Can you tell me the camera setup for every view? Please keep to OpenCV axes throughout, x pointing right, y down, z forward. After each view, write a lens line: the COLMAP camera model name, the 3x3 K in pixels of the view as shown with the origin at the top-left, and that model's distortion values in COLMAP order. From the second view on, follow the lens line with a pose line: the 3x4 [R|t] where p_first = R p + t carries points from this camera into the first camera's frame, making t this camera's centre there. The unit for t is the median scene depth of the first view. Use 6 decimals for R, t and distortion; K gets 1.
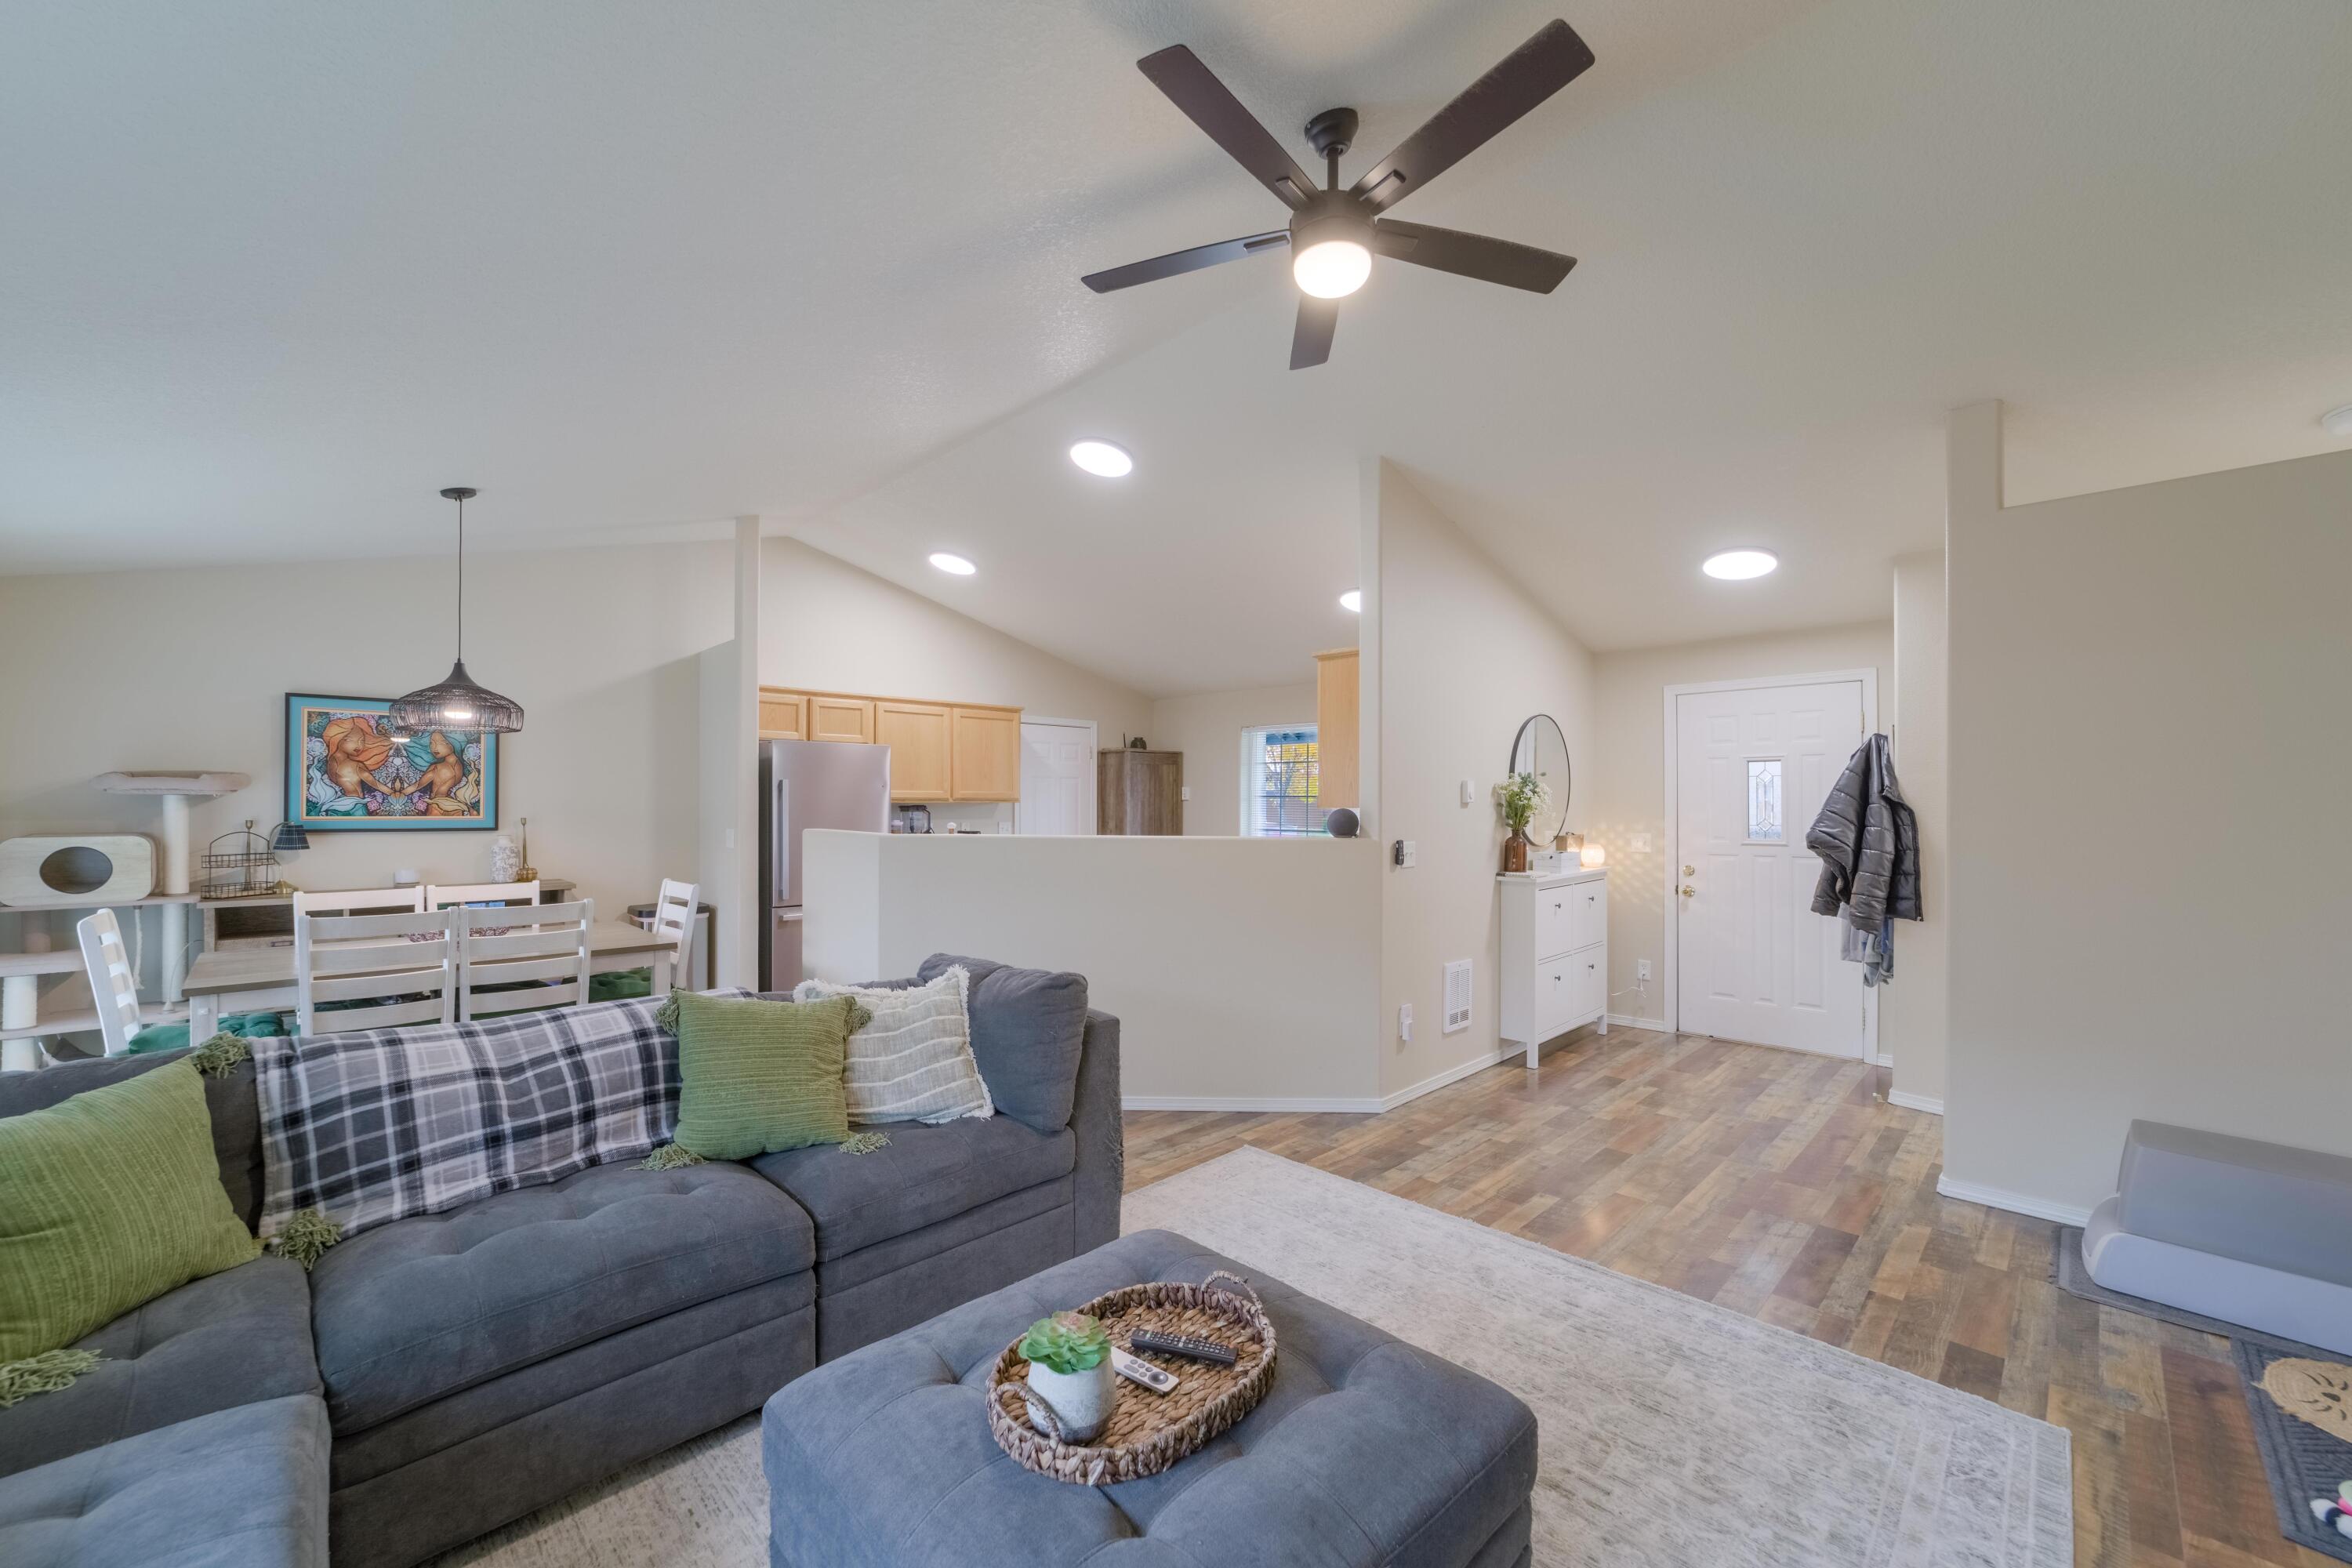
lens RADIAL K [[921.7, 0, 1180.9], [0, 921.7, 784.2], [0, 0, 1]] dist [-0.015145, 0.004724]
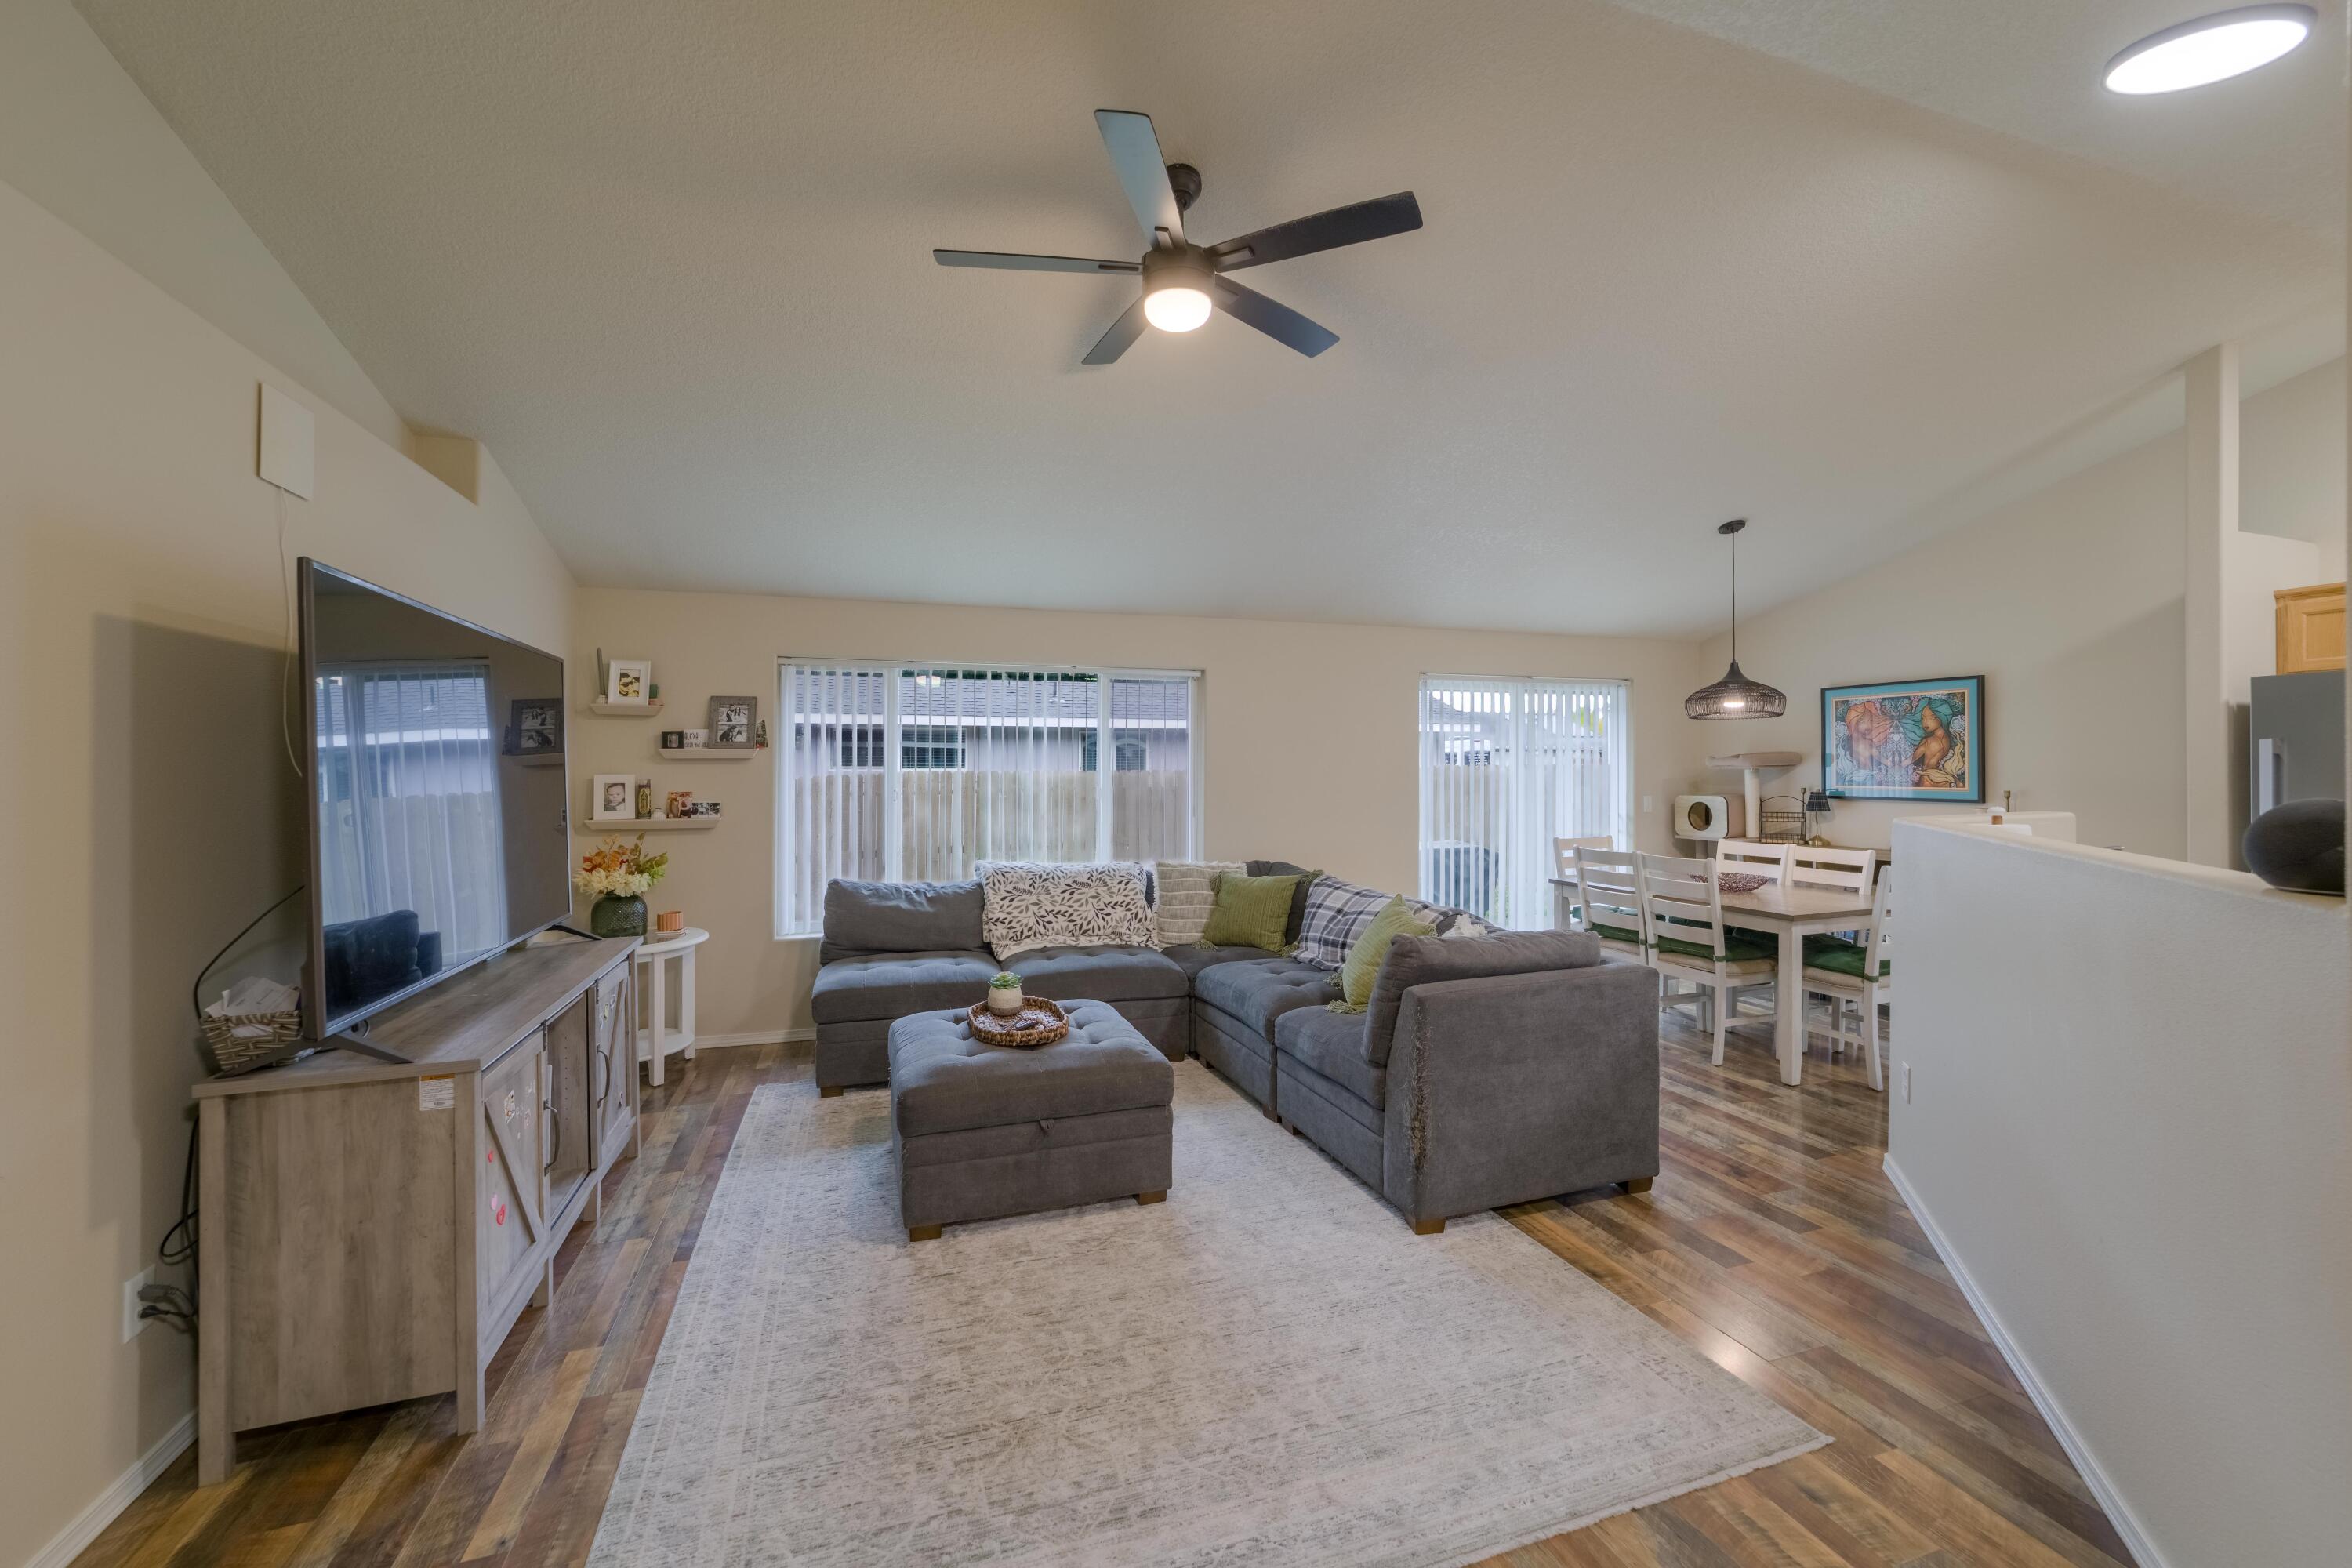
lens RADIAL K [[921.7, 0, 1158.9], [0, 921.7, 768.7], [0, 0, 1]] dist [-0.015145, 0.004724]
pose [[-0.437679, -0.001907, -0.899129, 0.550602], [0.017900, 0.999781, -0.010834, 0.009443], [0.898953, -0.020836, -0.437549, 0.696327]]
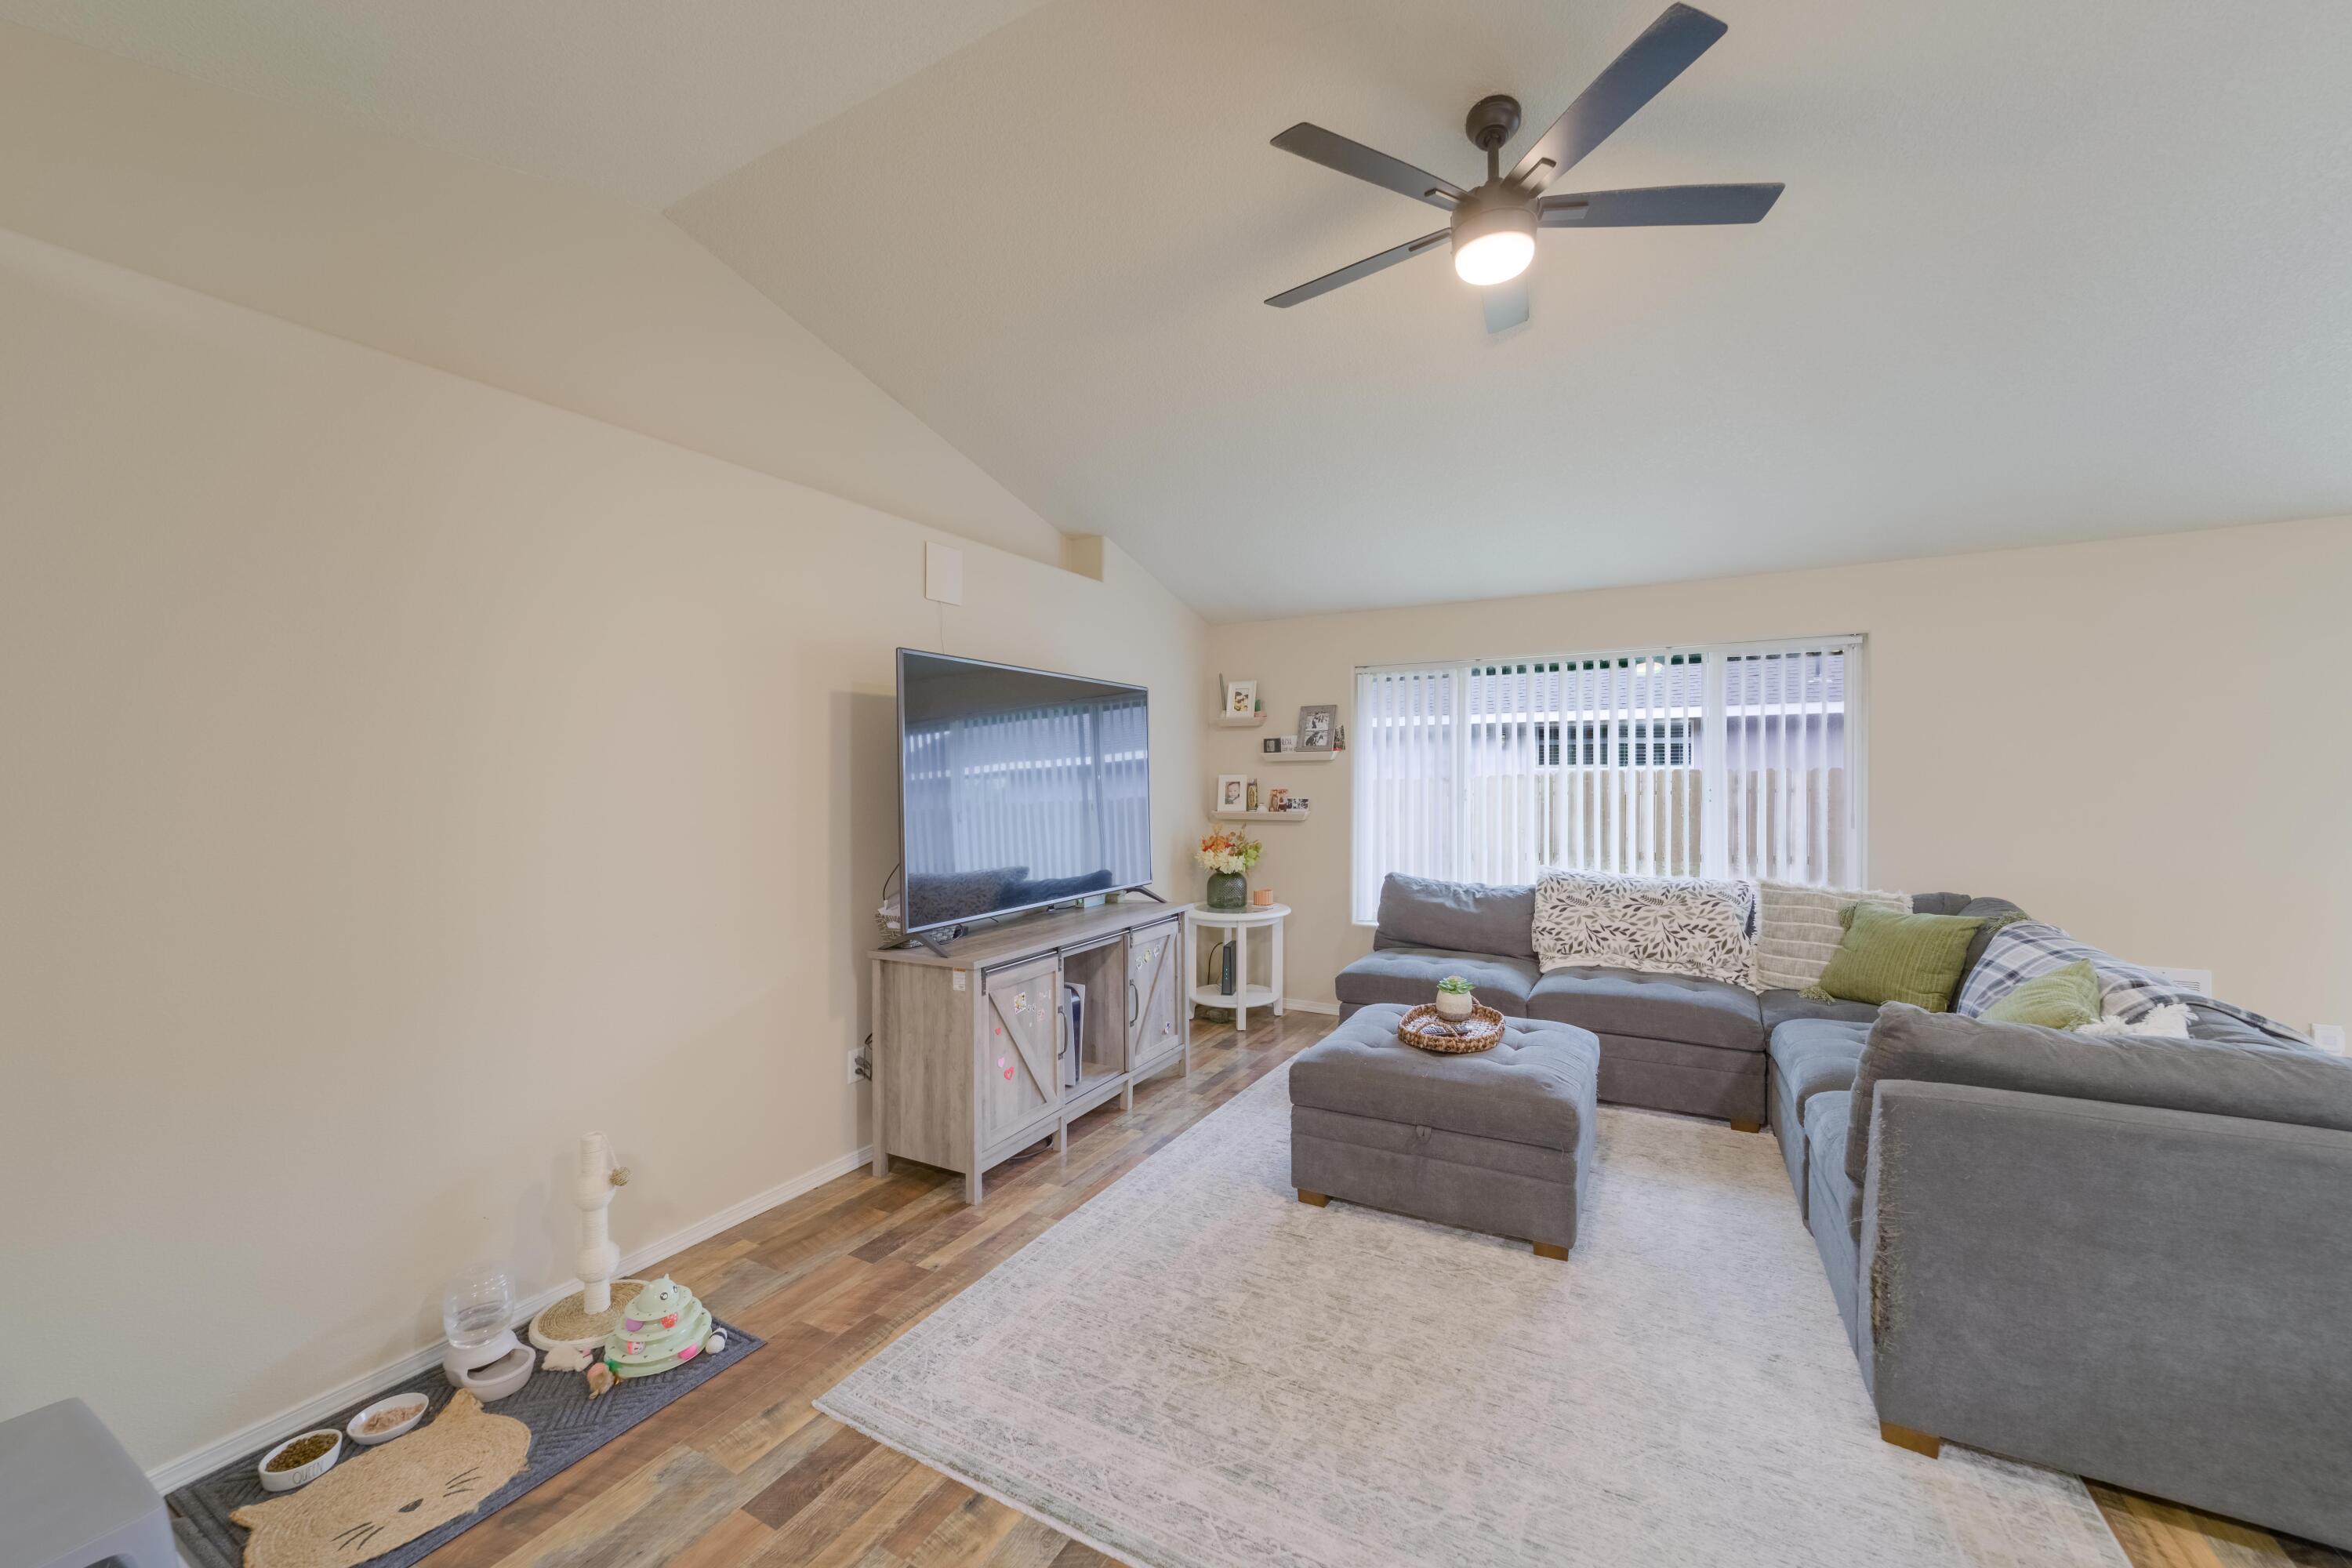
lens RADIAL K [[932.6, 0, 1159.4], [0, 932.6, 766.9], [0, 0, 1]] dist [-0.008819, 0.003595]
pose [[-0.960962, 0.005253, -0.276629, 0.370133], [0.012633, 0.999610, -0.024905, 0.013543], [0.276390, -0.027427, -0.960654, 0.892477]]
